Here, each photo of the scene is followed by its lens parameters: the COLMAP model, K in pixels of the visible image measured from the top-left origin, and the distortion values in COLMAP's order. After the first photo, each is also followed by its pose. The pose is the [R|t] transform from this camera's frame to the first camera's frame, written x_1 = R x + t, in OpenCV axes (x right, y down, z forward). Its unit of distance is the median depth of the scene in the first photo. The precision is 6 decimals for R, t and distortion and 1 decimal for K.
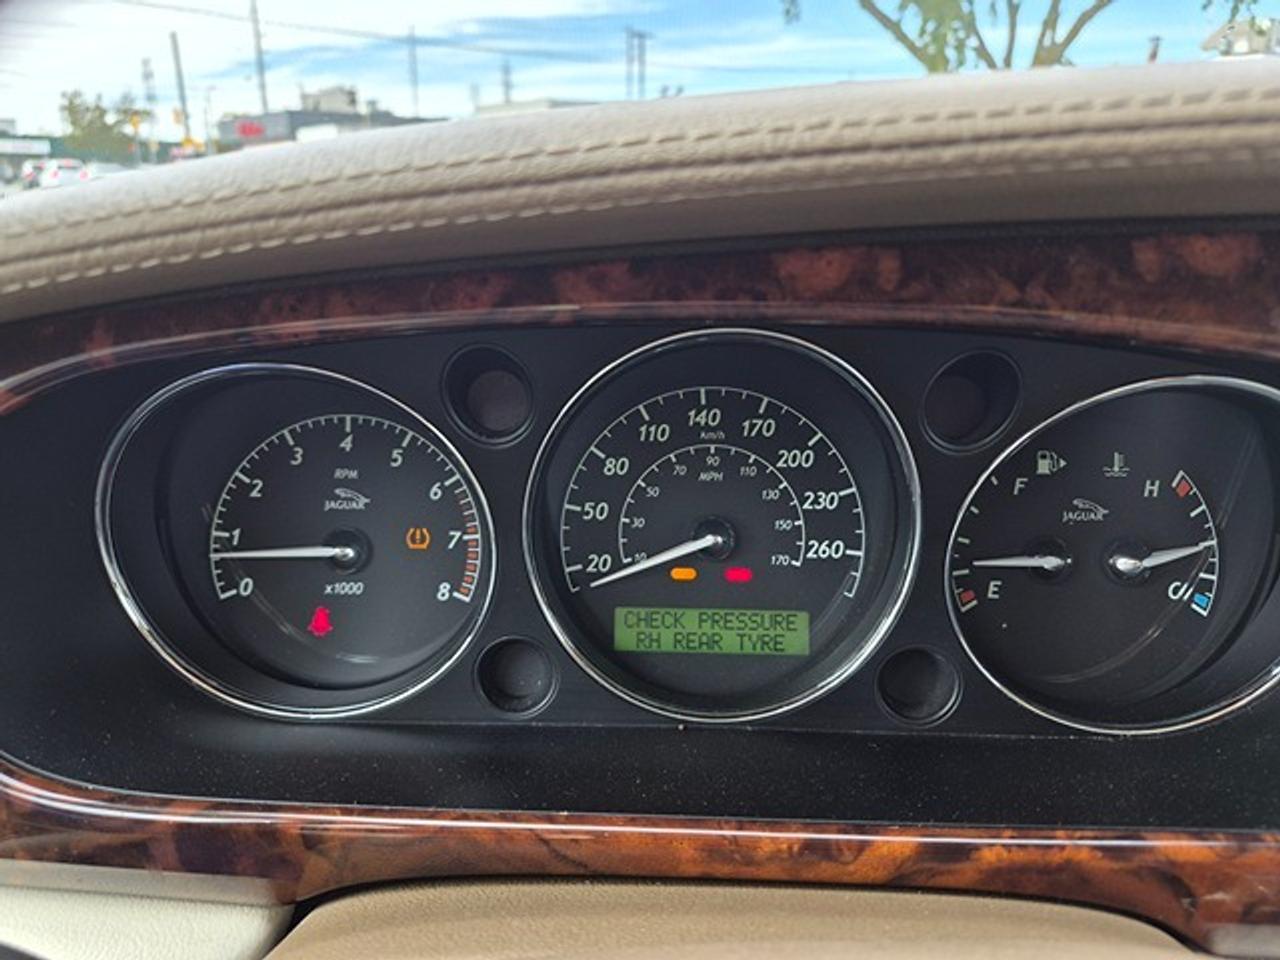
lens RADIAL K [[935.1, 0, 658.4], [0, 935.1, 465.6], [0, 0, 1]] dist [0.068378, -0.060397]
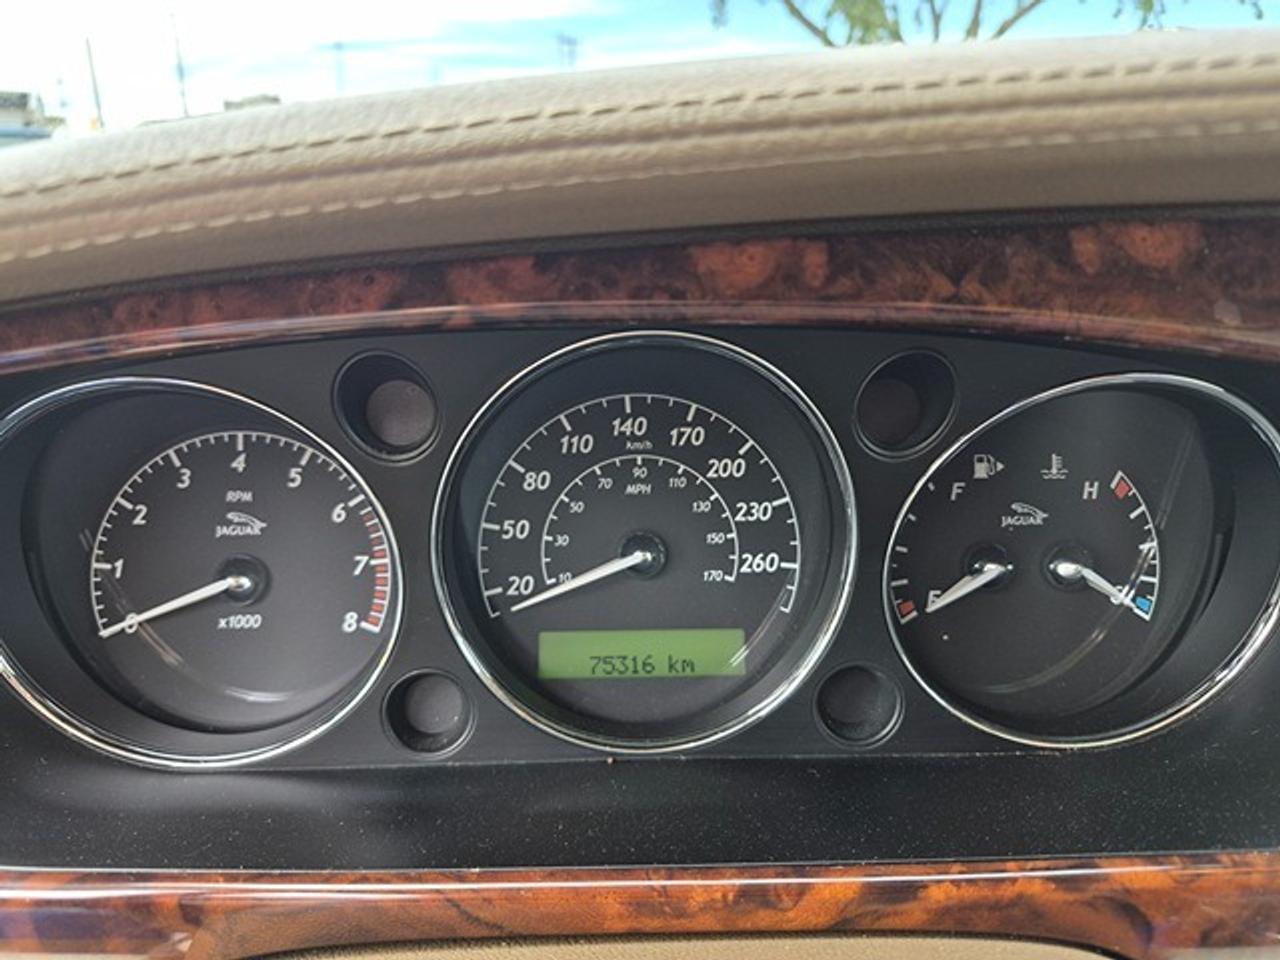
lens RADIAL K [[935.1, 0, 658.2], [0, 935.1, 471.7], [0, 0, 1]] dist [0.068378, -0.060397]
pose [[0.997809, -0.024415, 0.061488, 0.021196], [0.024472, 0.999700, -0.000175, -0.005968], [-0.061465, 0.001679, 0.998108, 0.065400]]
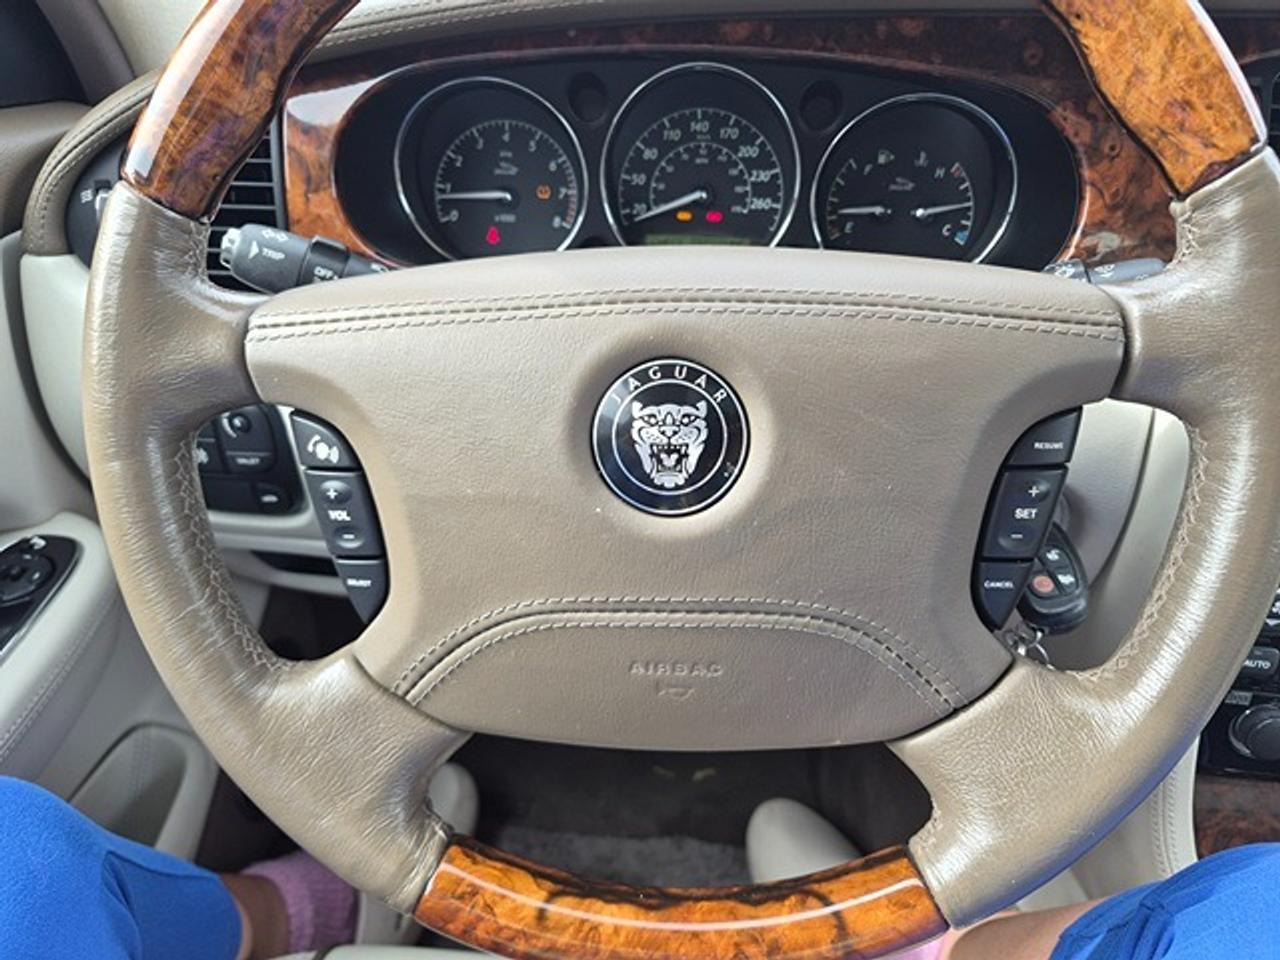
lens RADIAL K [[935.1, 0, 652.7], [0, 935.1, 477.0], [0, 0, 1]] dist [0.068378, -0.060397]
pose [[0.997179, 0.048489, -0.057299, 0.108434], [-0.036598, 0.980543, 0.192864, 0.300301], [0.065536, -0.190223, 0.979551, -1.053088]]
